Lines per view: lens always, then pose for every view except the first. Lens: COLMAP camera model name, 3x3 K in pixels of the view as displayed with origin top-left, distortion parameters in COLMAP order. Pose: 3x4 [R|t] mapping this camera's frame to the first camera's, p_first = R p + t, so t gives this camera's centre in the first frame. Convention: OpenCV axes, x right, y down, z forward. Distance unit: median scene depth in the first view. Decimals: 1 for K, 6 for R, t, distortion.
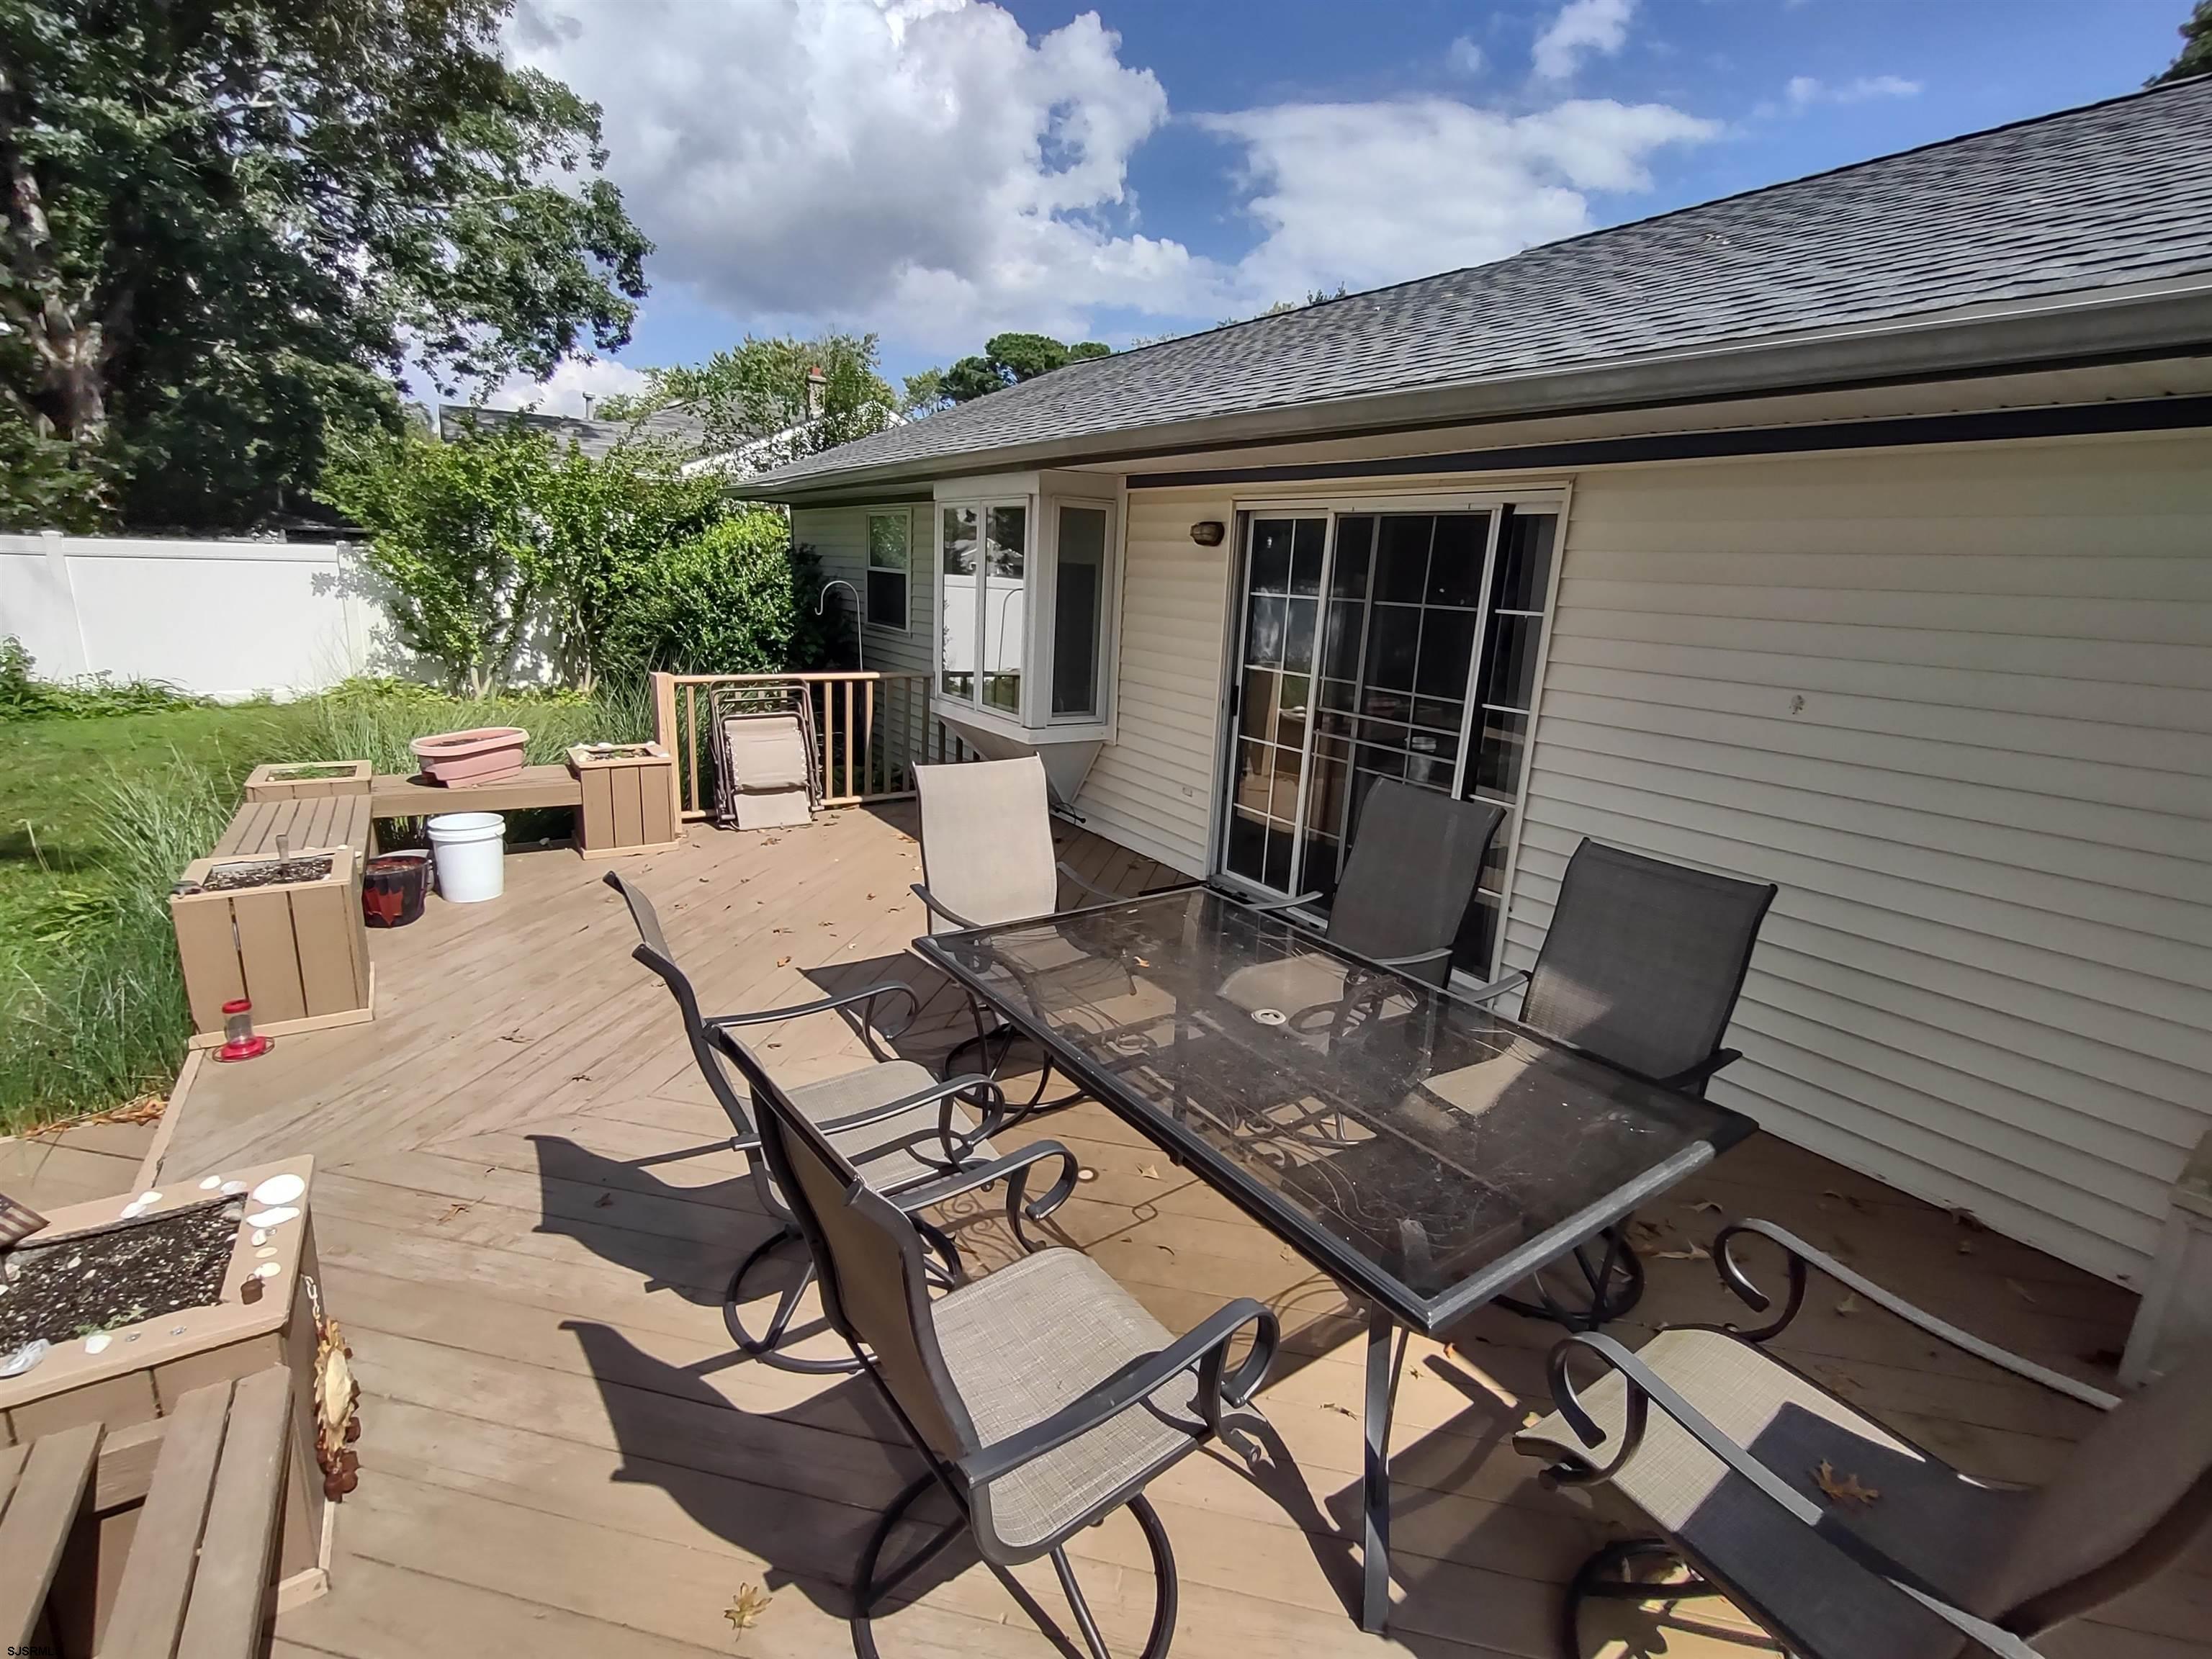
lens RADIAL K [[1021.8, 0, 1114.3], [0, 1021.8, 824.2], [0, 0, 1]] dist [-0.002753, 0.000667]
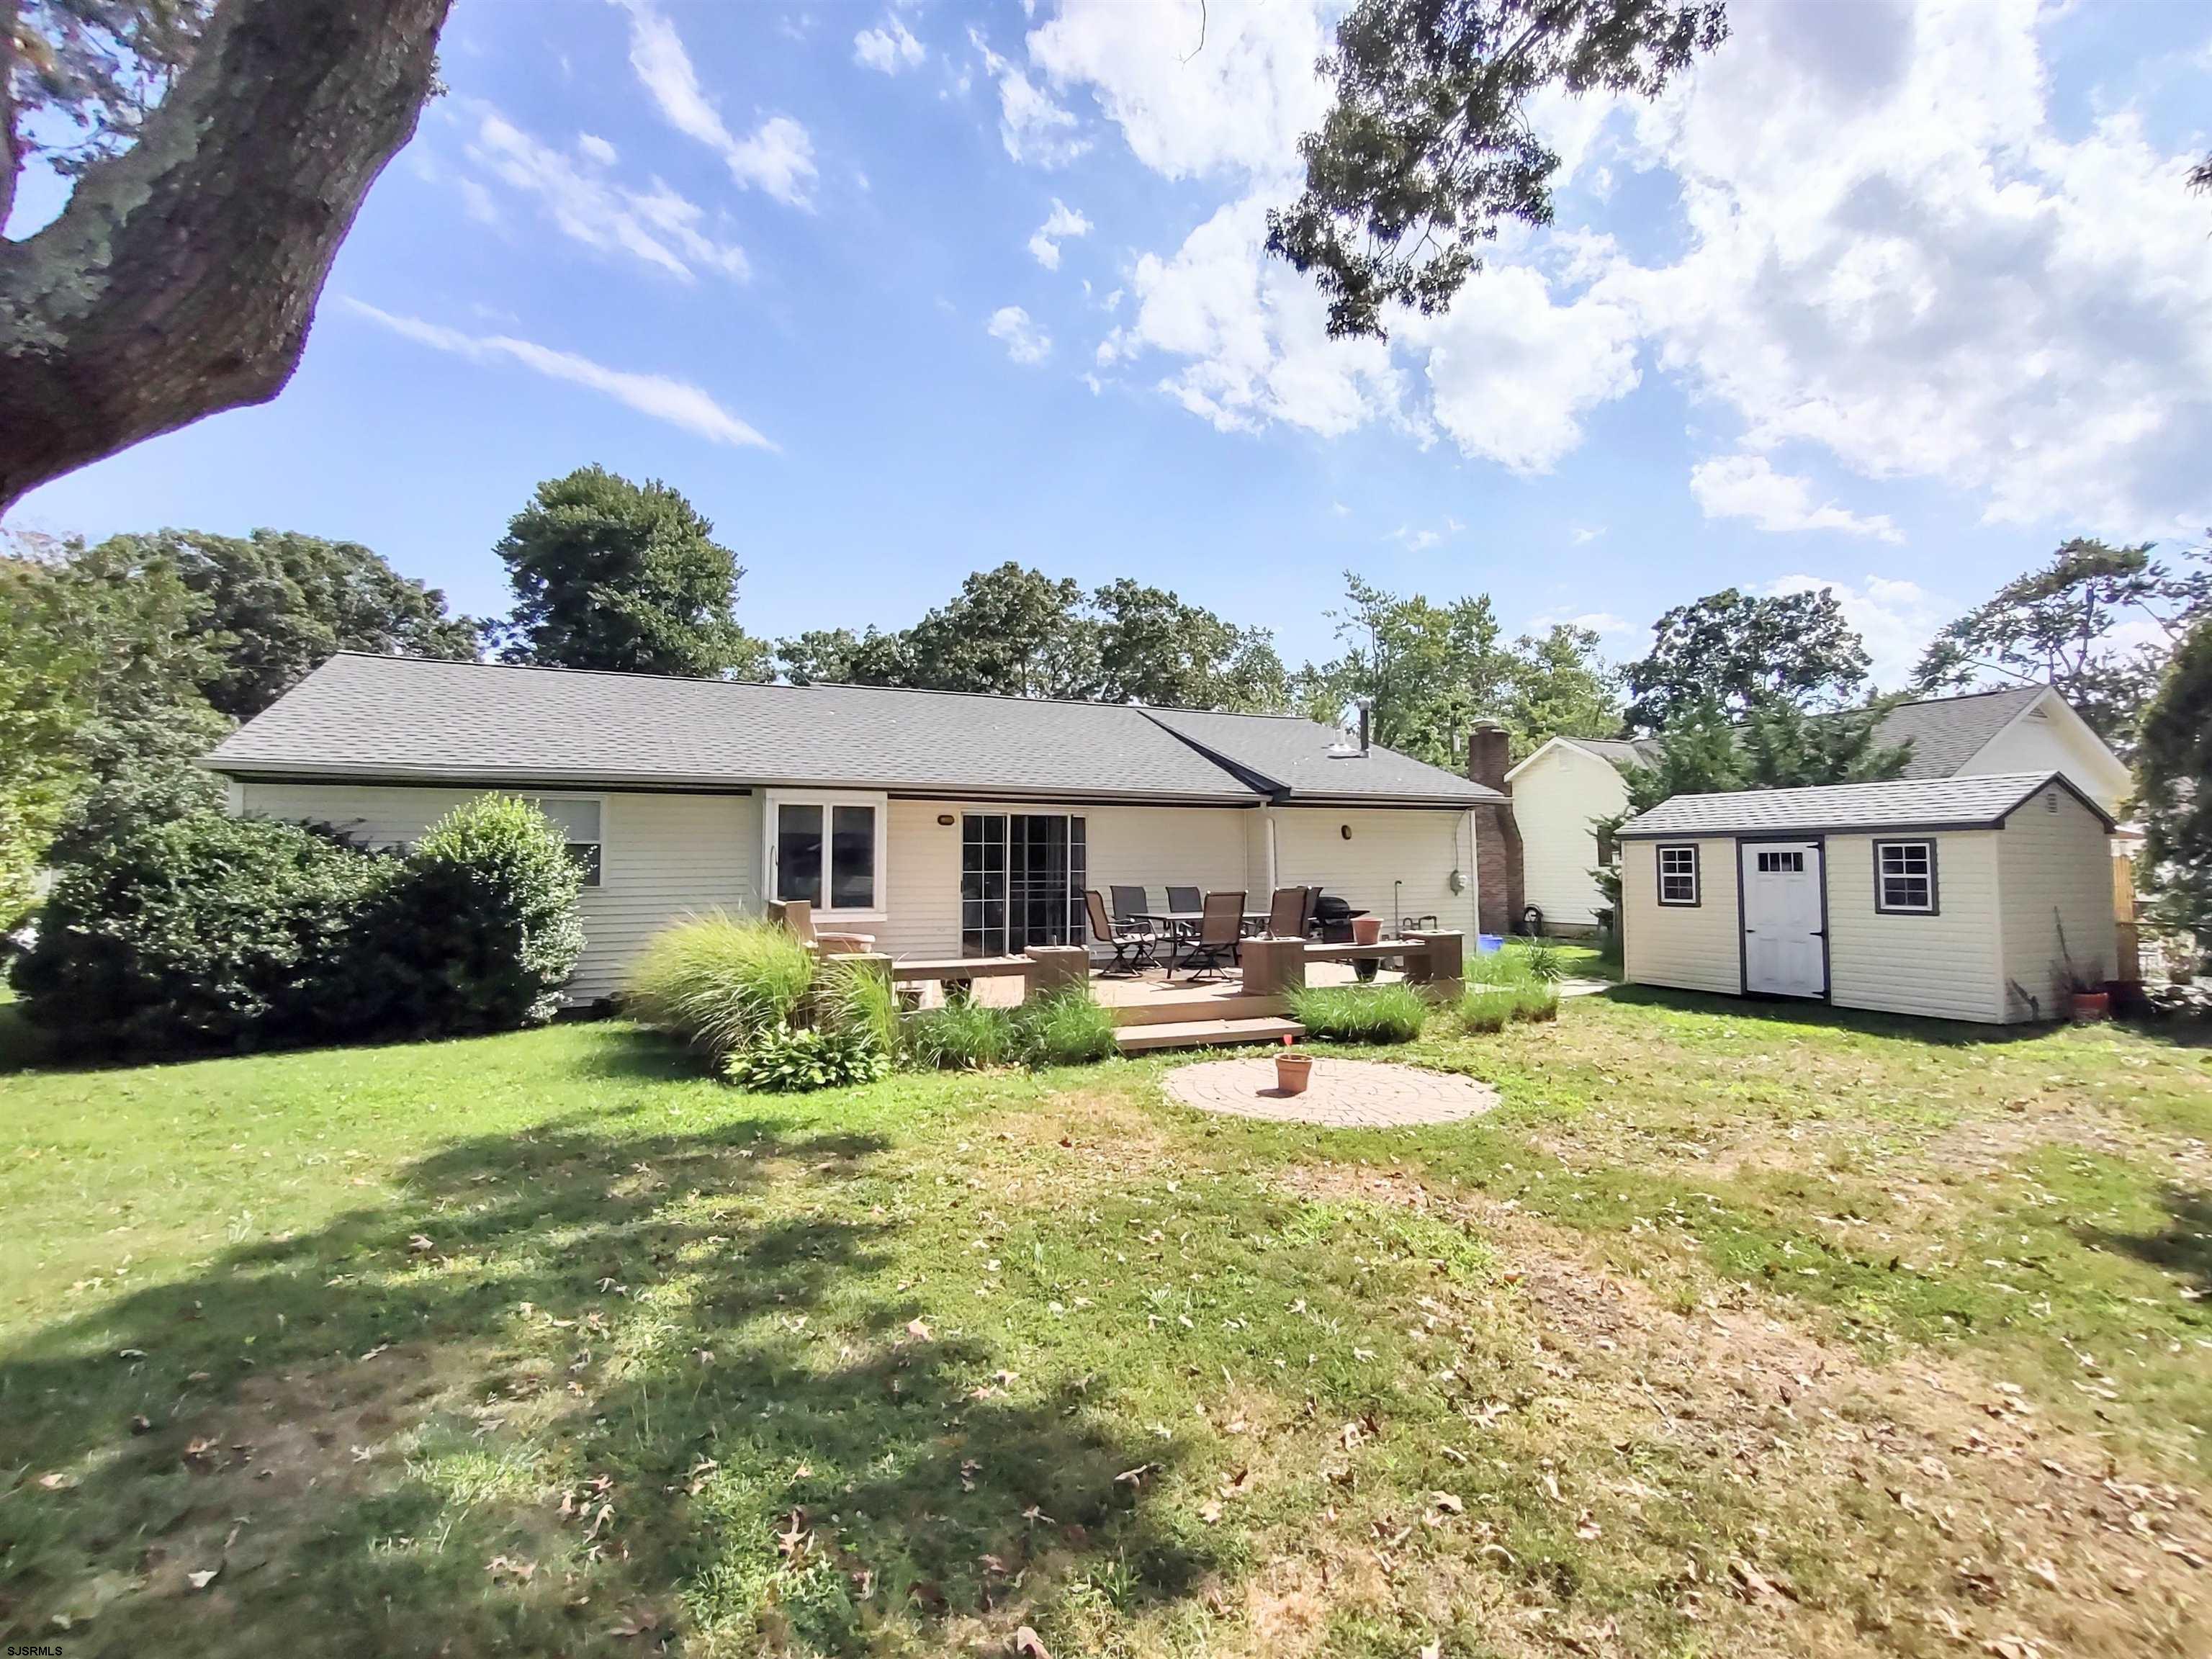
lens RADIAL K [[1021.8, 0, 1114.3], [0, 1021.8, 824.2], [0, 0, 1]] dist [-0.002753, 0.000667]
pose [[0.111514, -0.005038, 0.993750, -3.141596], [0.252565, 0.967296, -0.023438, -0.162015], [-0.961133, 0.253600, 0.109139, 0.485671]]
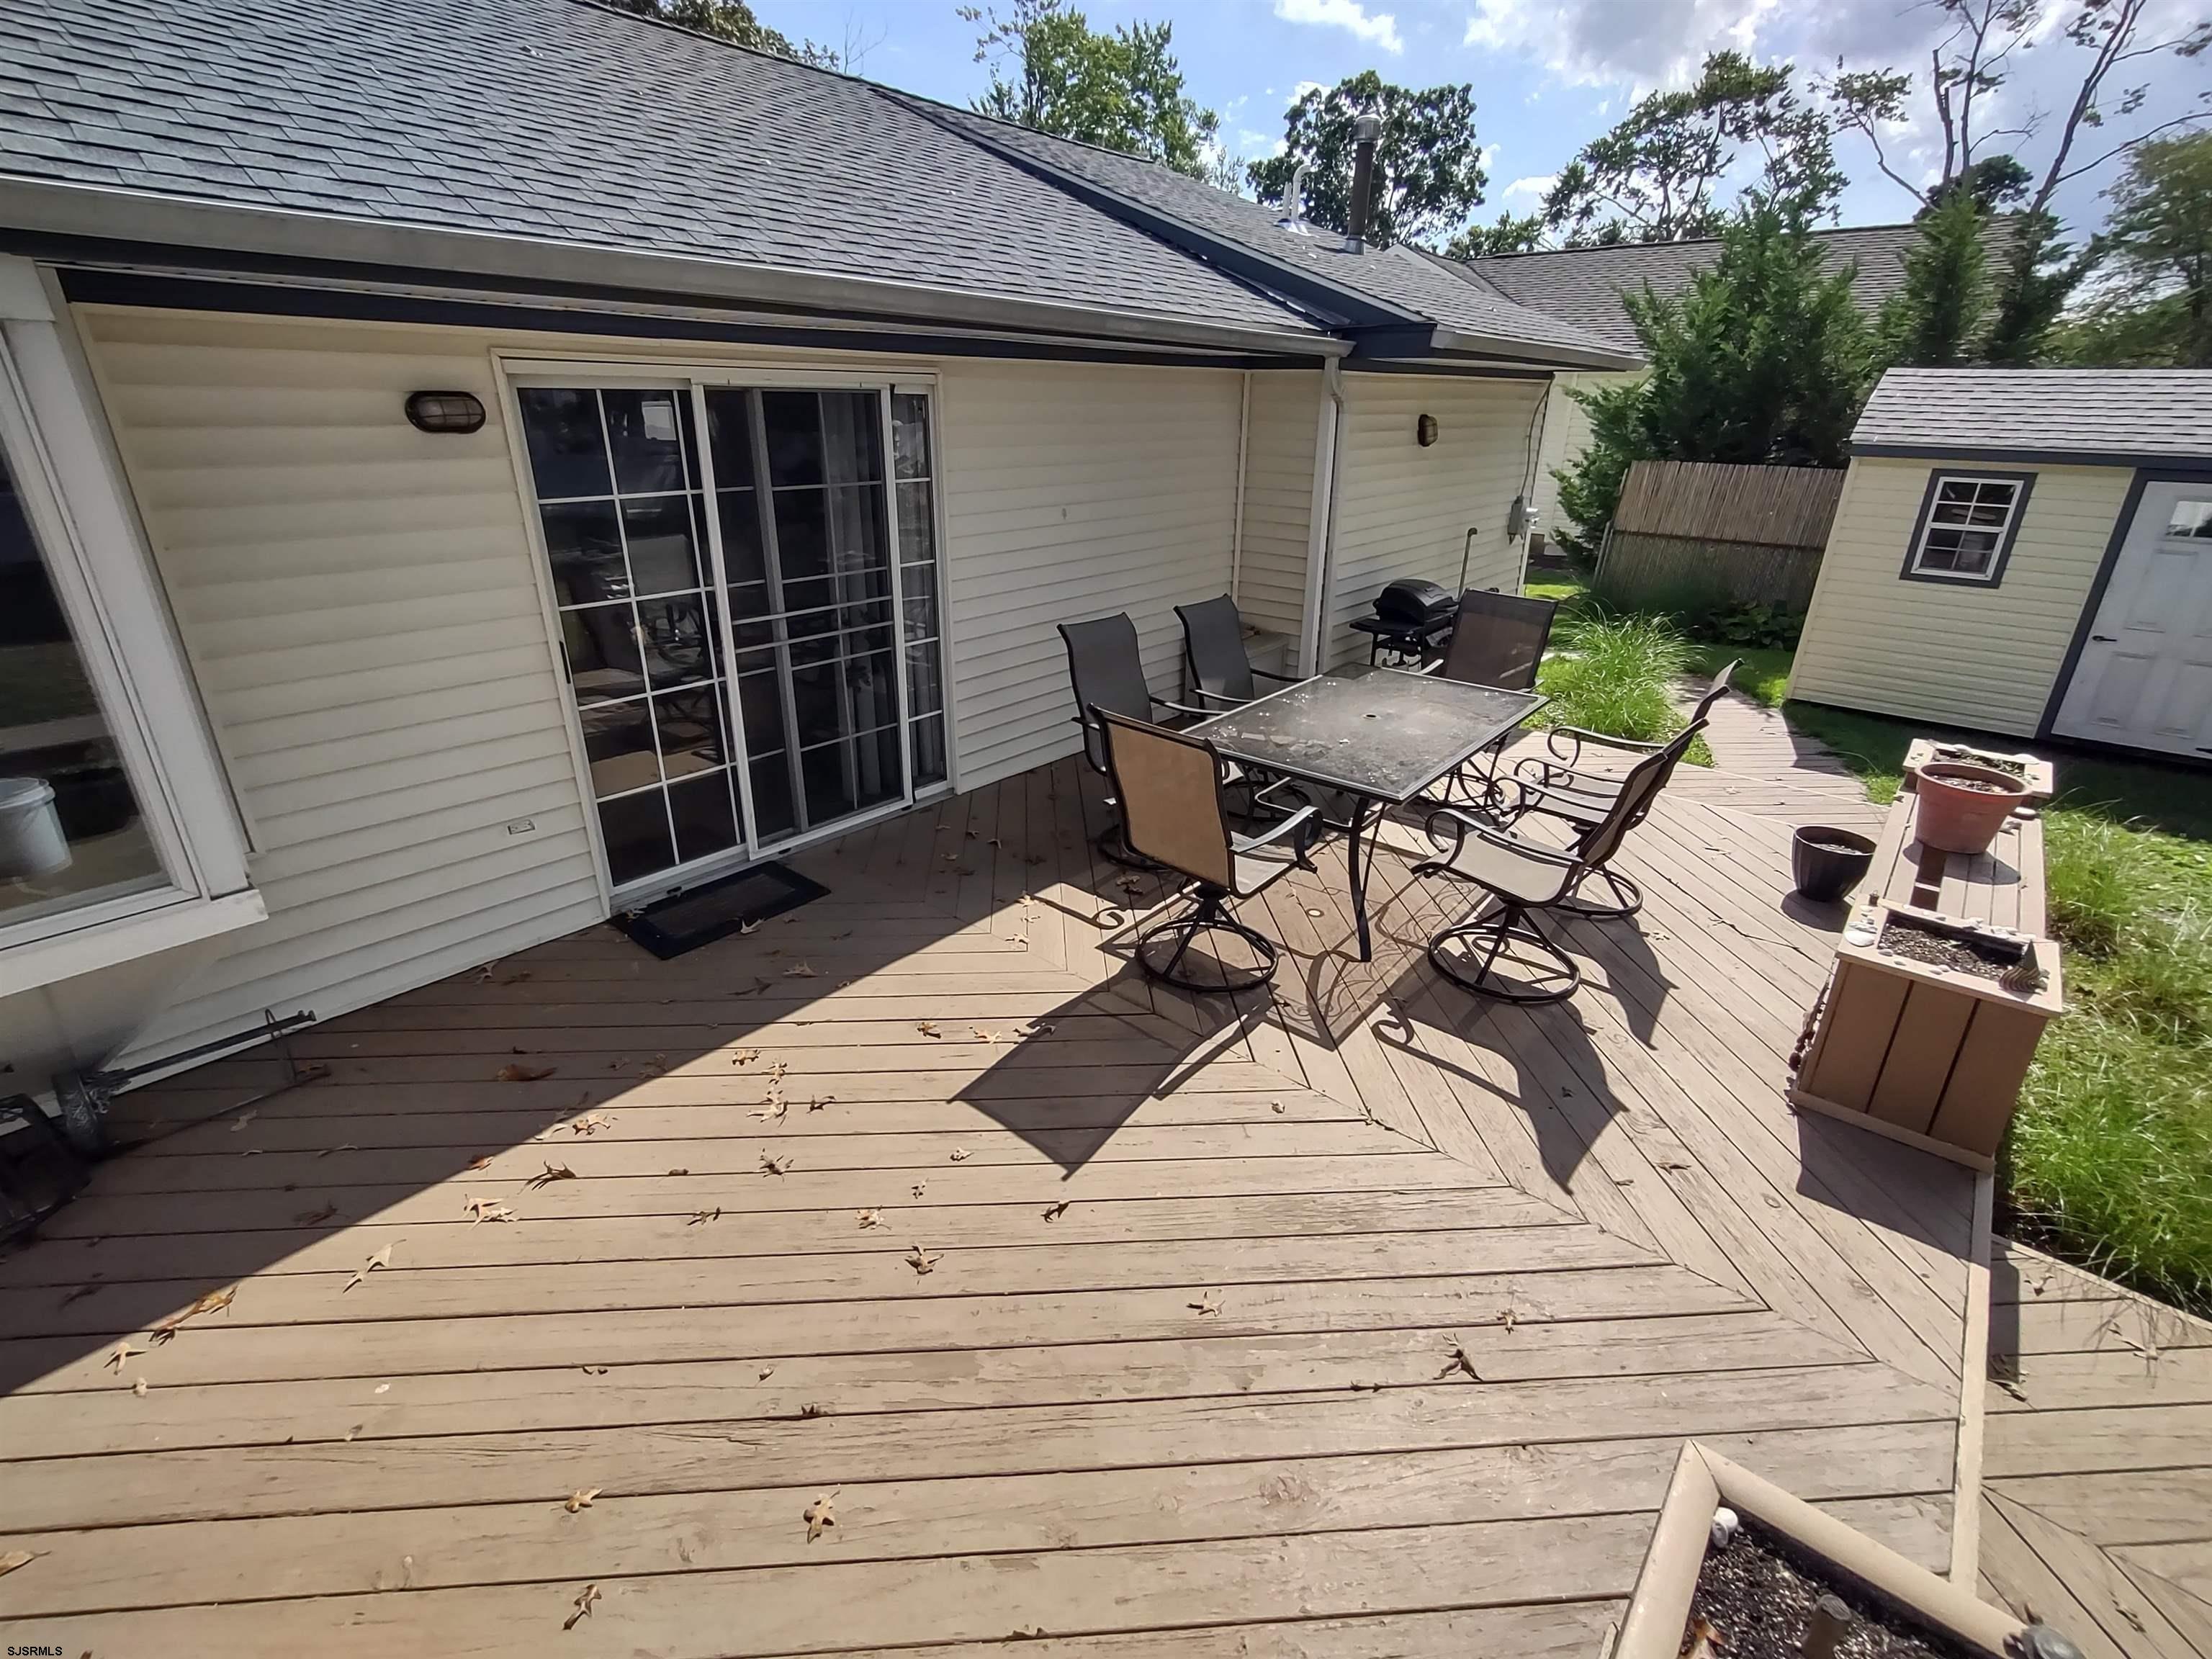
lens RADIAL K [[1021.8, 0, 1114.3], [0, 1021.8, 824.2], [0, 0, 1]] dist [-0.002753, 0.000667]
pose [[-0.291112, -0.415687, 0.861660, -0.868210], [0.205245, 0.852561, 0.480639, -0.393925], [-0.934413, 0.316771, -0.162873, 1.117087]]
